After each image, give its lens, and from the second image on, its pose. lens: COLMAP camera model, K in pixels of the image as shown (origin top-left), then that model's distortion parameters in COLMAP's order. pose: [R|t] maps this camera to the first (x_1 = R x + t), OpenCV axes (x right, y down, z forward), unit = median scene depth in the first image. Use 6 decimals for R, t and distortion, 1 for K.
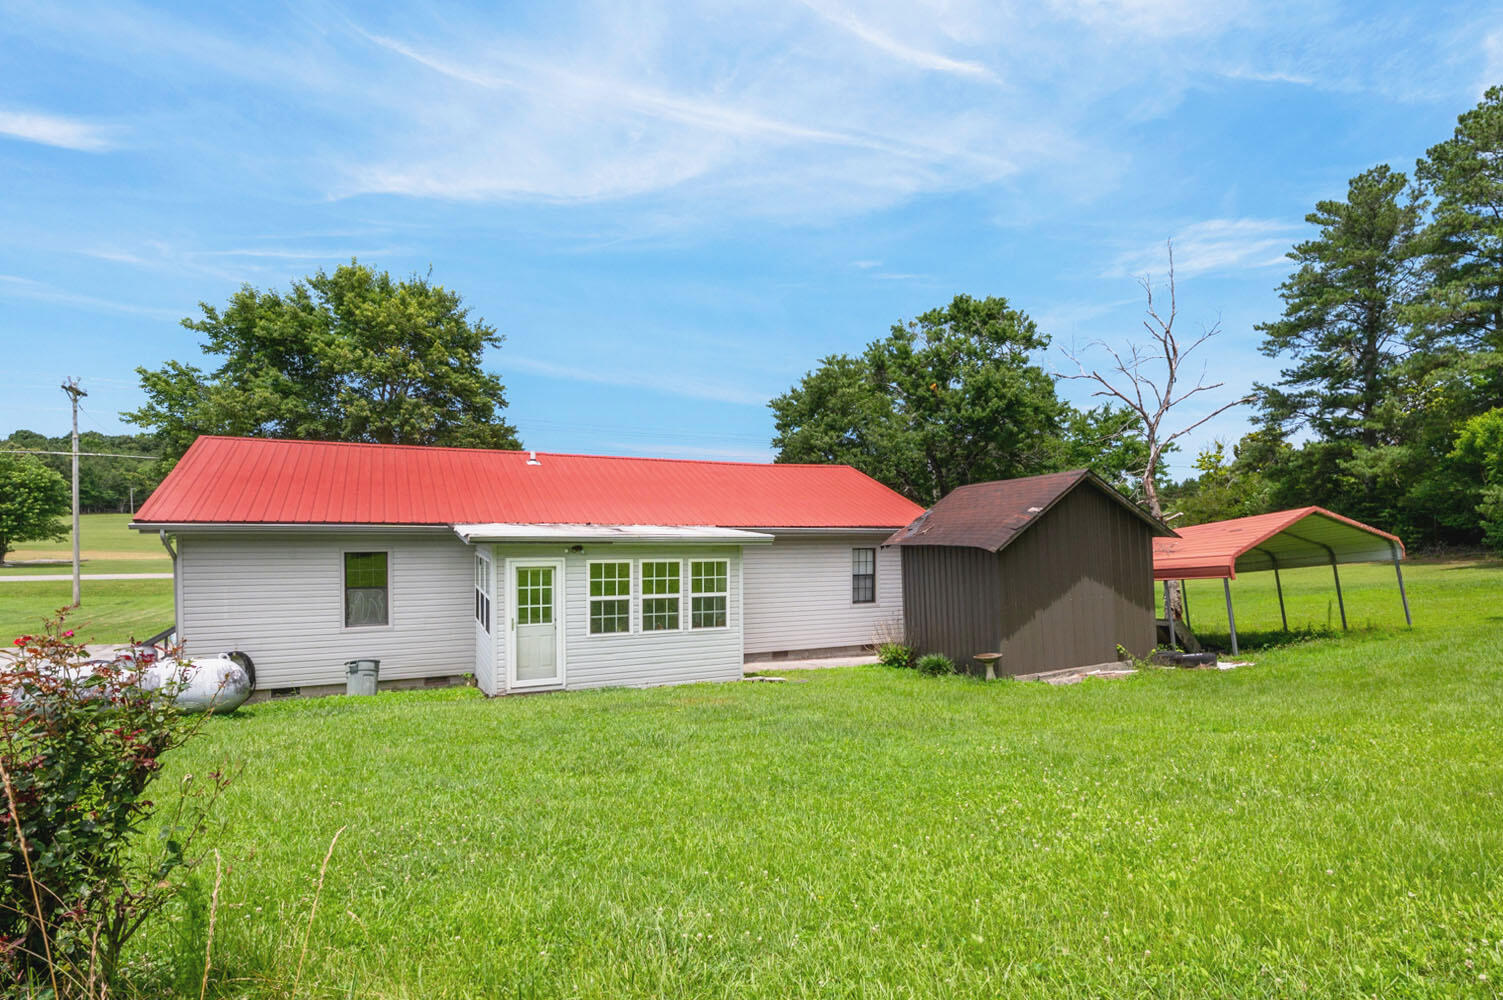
lens RADIAL K [[810.4, 0, 751.6], [0, 810.4, 537.2], [0, 0, 1]] dist [-0.001043, -0.000745]
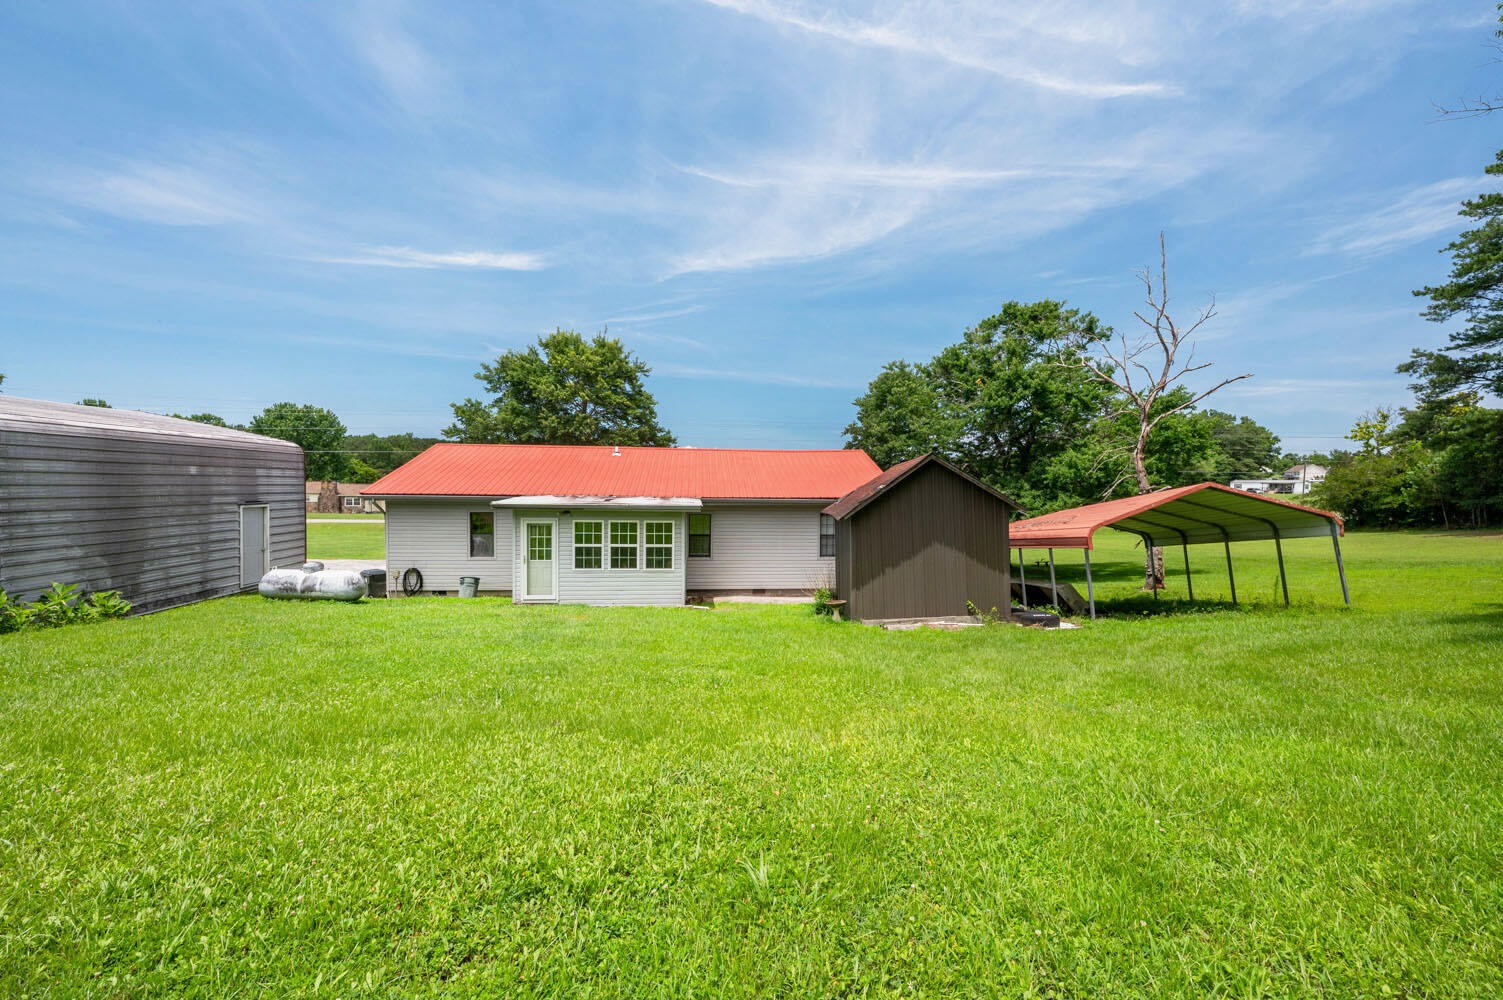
lens RADIAL K [[601.2, 0, 751.5], [0, 601.2, 500.0], [0, 0, 1]] dist [0.001430, 0.000020]
pose [[0.922967, 0.008087, -0.384795, 0.204797], [-0.008324, 0.999965, 0.001050, -0.005073], [0.384790, 0.002234, 0.923002, 0.031063]]
